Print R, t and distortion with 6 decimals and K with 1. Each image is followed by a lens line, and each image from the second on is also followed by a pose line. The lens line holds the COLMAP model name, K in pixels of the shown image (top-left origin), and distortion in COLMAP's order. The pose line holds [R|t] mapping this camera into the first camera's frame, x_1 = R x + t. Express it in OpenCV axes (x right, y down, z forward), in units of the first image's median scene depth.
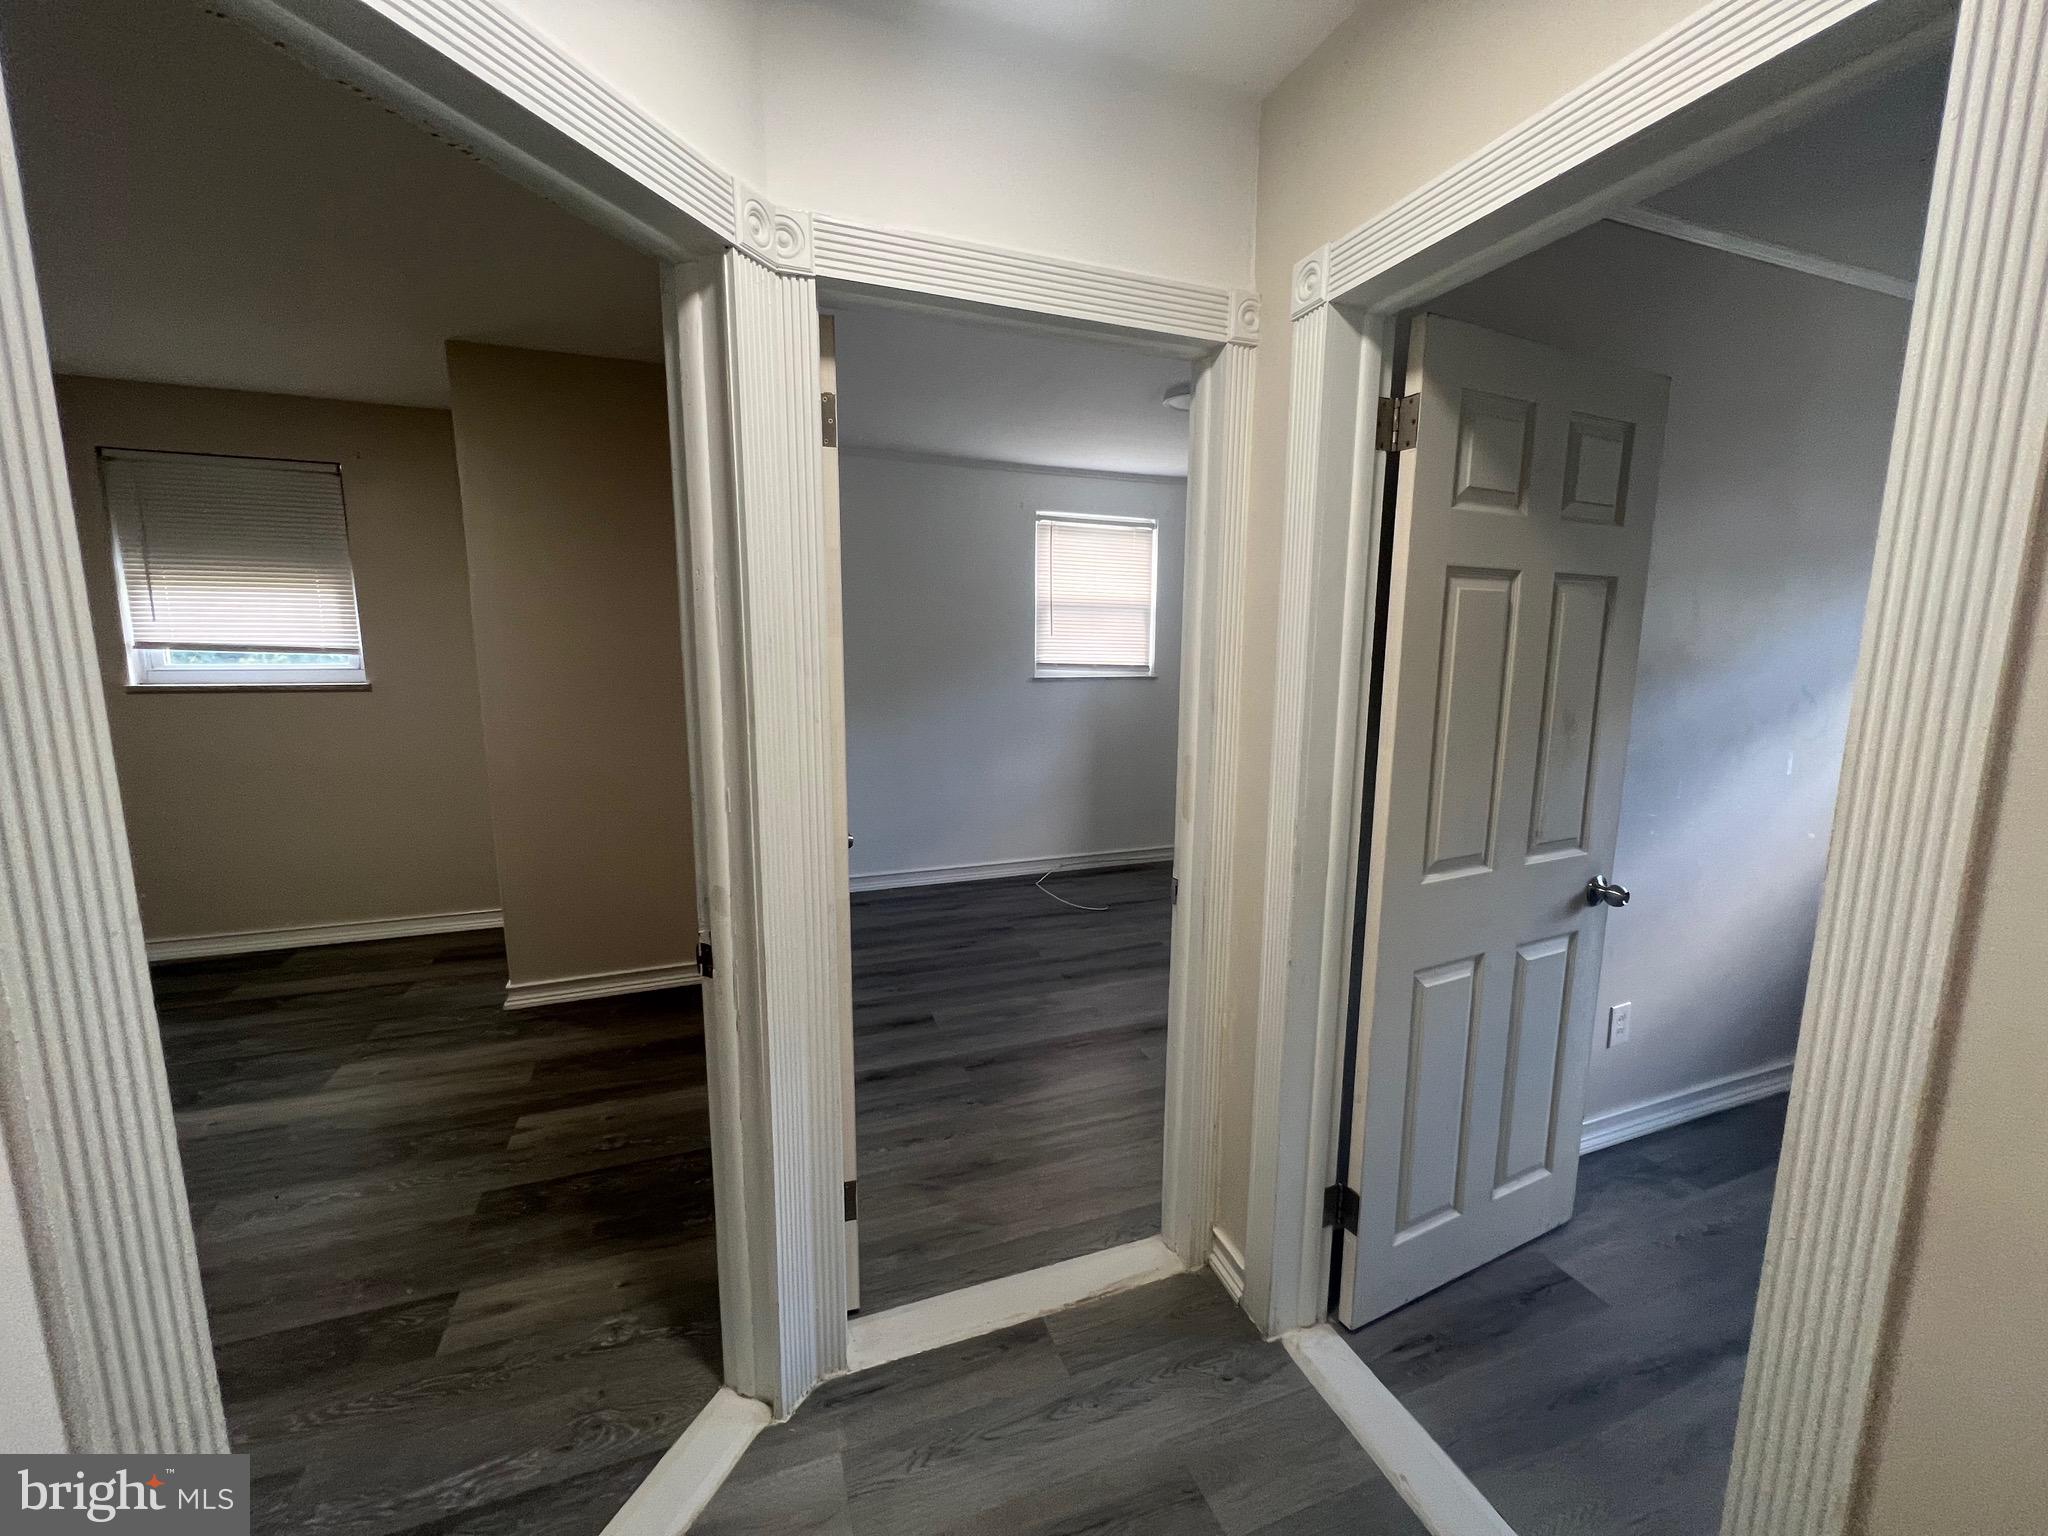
lens RADIAL K [[820.9, 0, 1021.9], [0, 820.9, 767.1], [0, 0, 1]] dist [-0.002470, 0.000664]
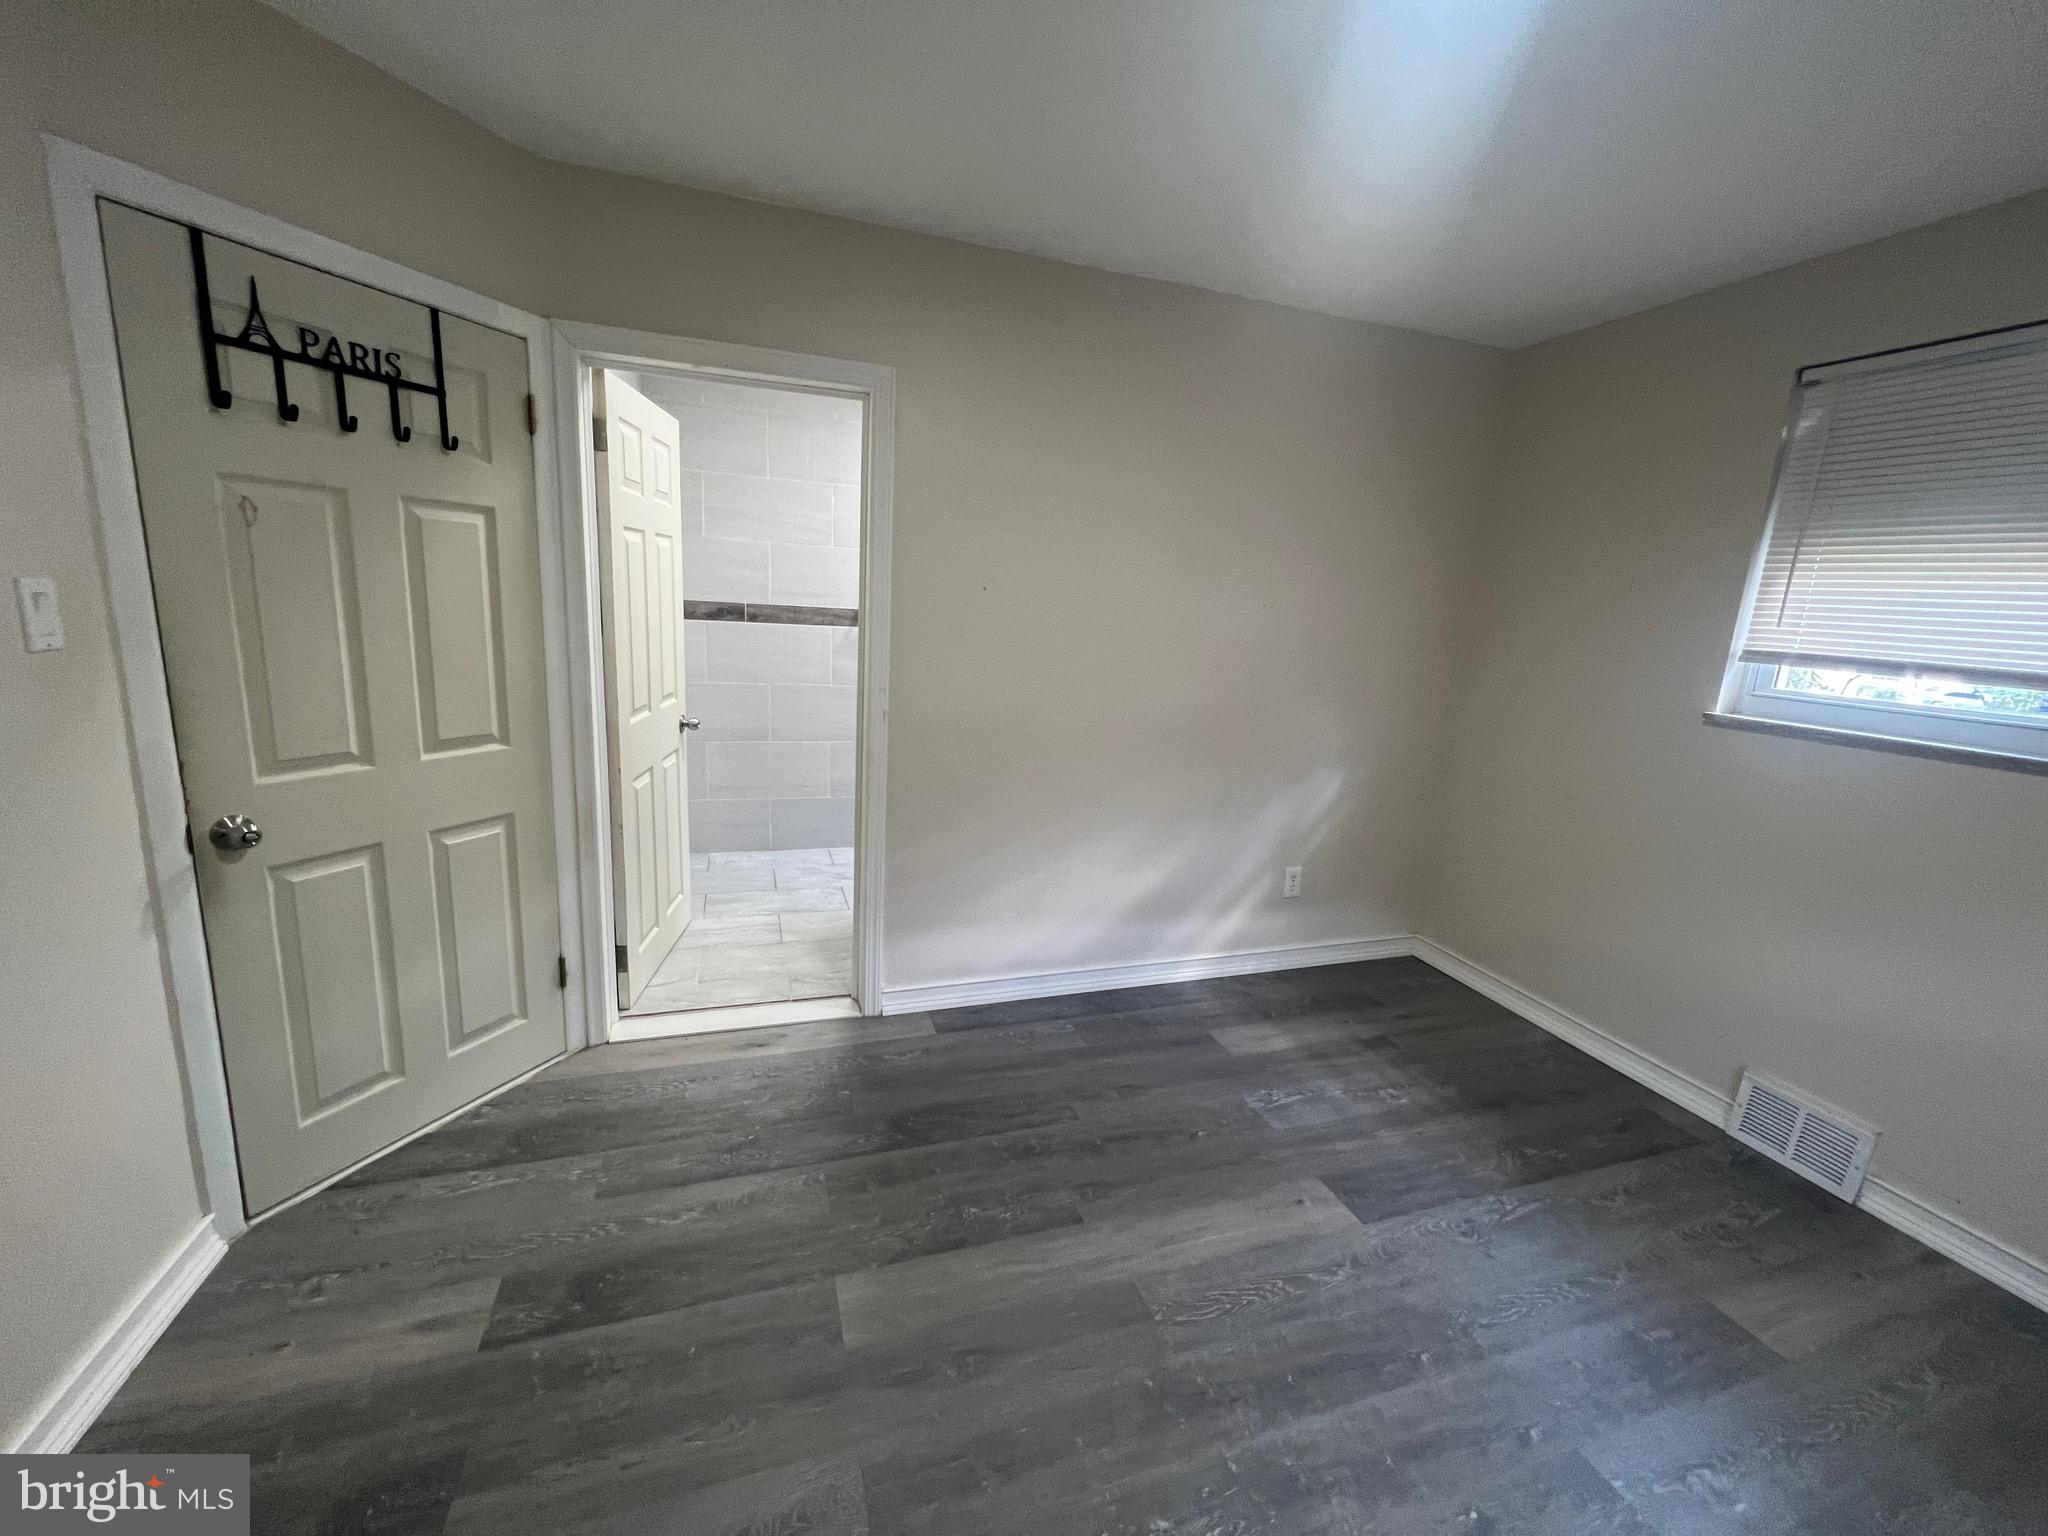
lens RADIAL K [[820.9, 0, 1024.1], [0, 820.9, 765.2], [0, 0, 1]] dist [-0.002470, 0.000664]
pose [[-0.997137, -0.073095, 0.019340, -0.633301], [-0.061662, 0.934170, 0.351460, -0.131210], [-0.043757, 0.349261, -0.936003, 0.807384]]
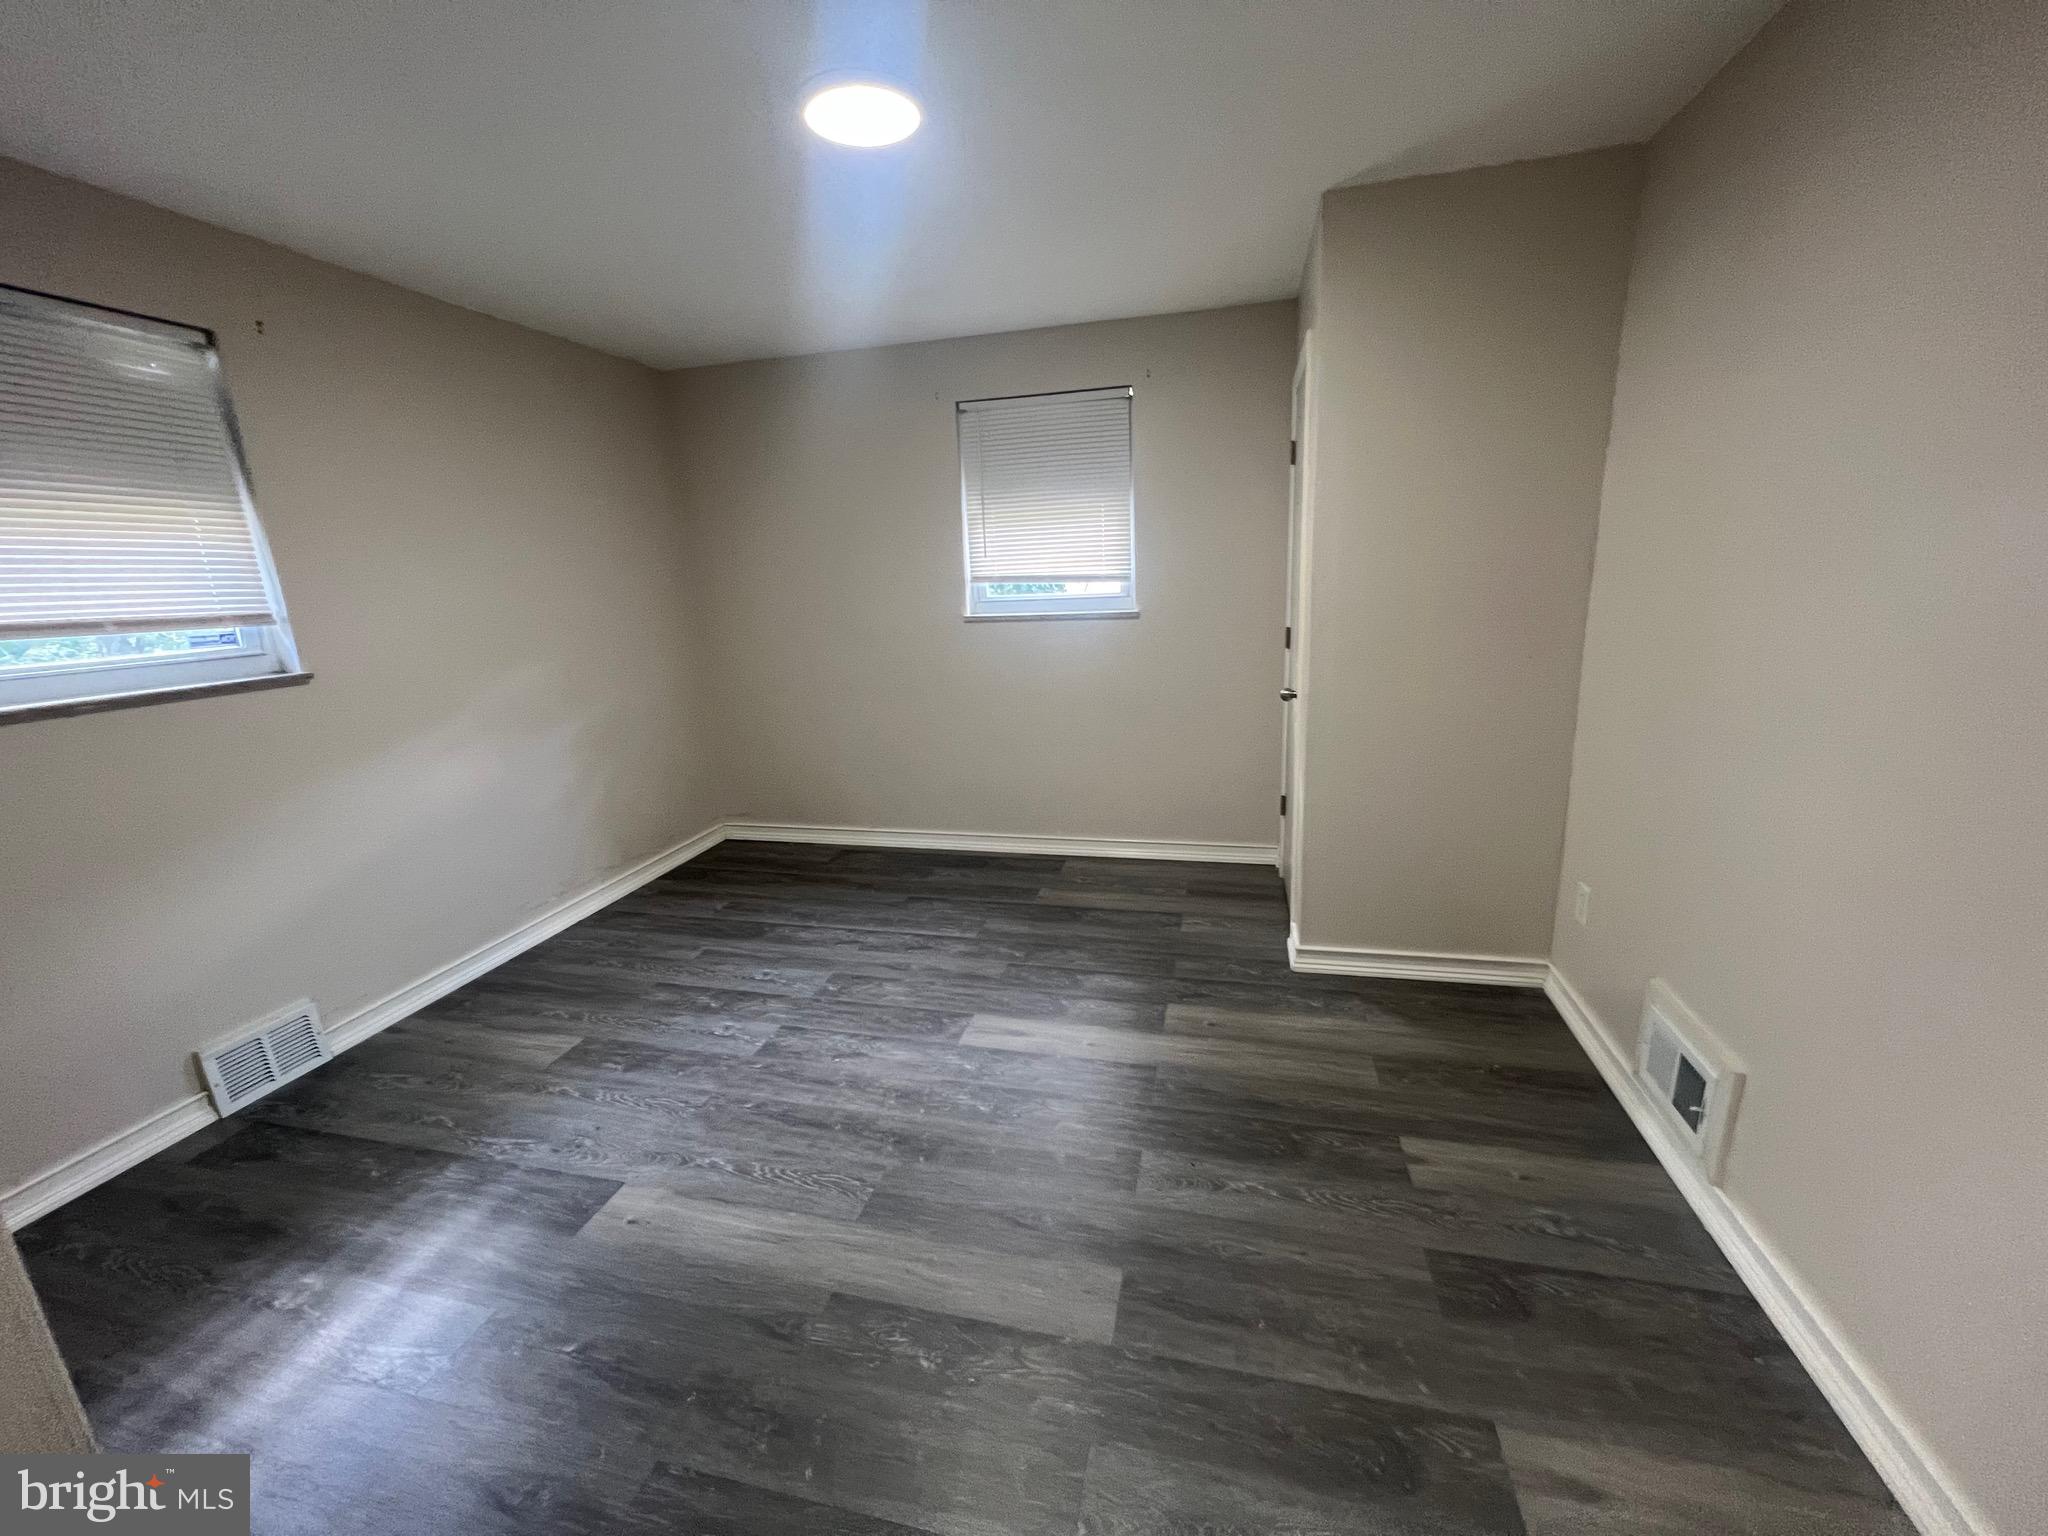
lens RADIAL K [[820.9, 0, 1030.1], [0, 820.9, 767.2], [0, 0, 1]] dist [-0.002470, 0.000664]
pose [[0.822467, 0.094439, -0.560919, -0.349201], [-0.039094, 0.993174, 0.109893, -0.017648], [0.567468, -0.068455, 0.820545, 0.088956]]
